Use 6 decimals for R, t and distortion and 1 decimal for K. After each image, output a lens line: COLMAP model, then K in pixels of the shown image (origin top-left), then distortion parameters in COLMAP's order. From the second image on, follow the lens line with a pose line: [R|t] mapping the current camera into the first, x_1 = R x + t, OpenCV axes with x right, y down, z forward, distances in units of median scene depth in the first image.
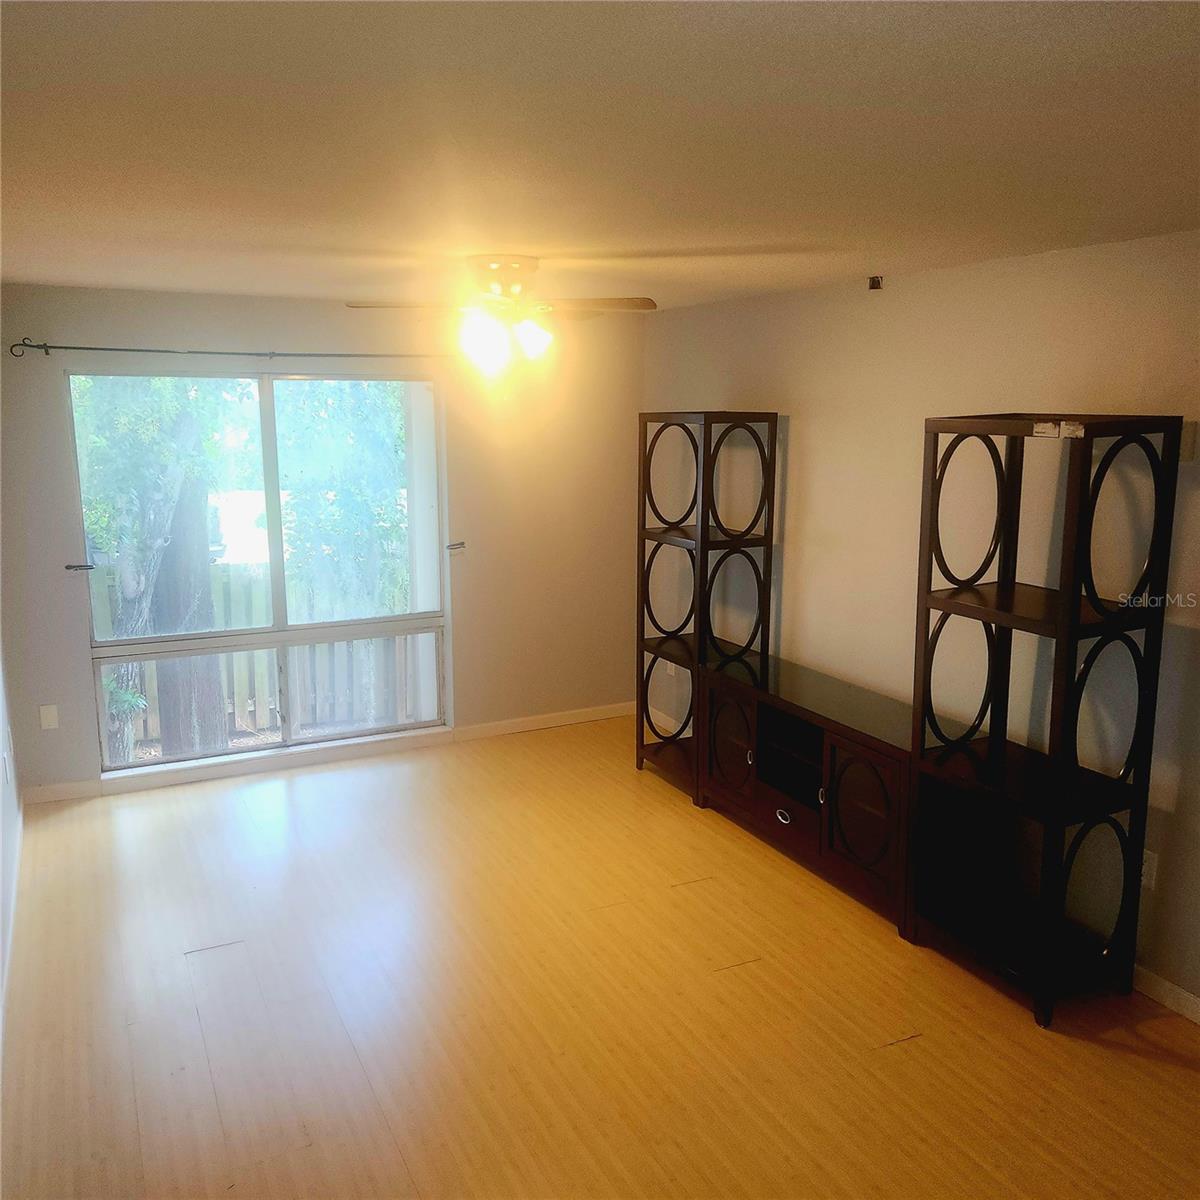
lens RADIAL K [[1028.8, 0, 597.2], [0, 1028.8, 603.9], [0, 0, 1]] dist [0.025945, -0.001883]
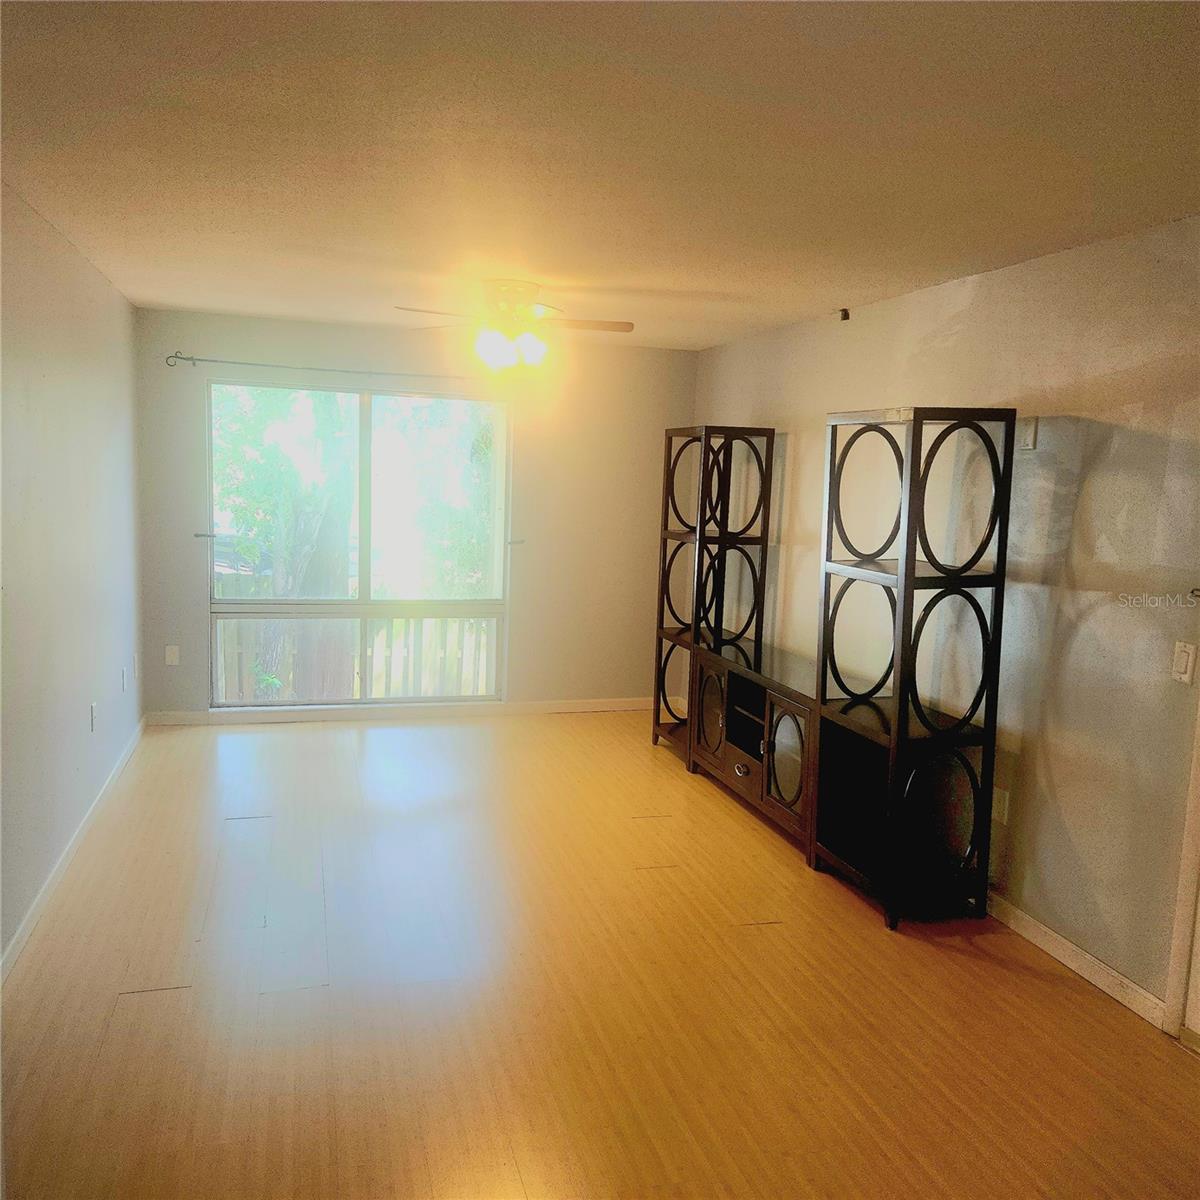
lens RADIAL K [[993.2, 0, 600.0], [0, 993.2, 600.0], [0, 0, 1]] dist [0.000658, 0.002033]
pose [[0.987025, 0.059523, -0.149124, 0.154212], [-0.068052, 0.996286, -0.052754, 0.073710], [0.145430, 0.062218, 0.987410, -0.104329]]
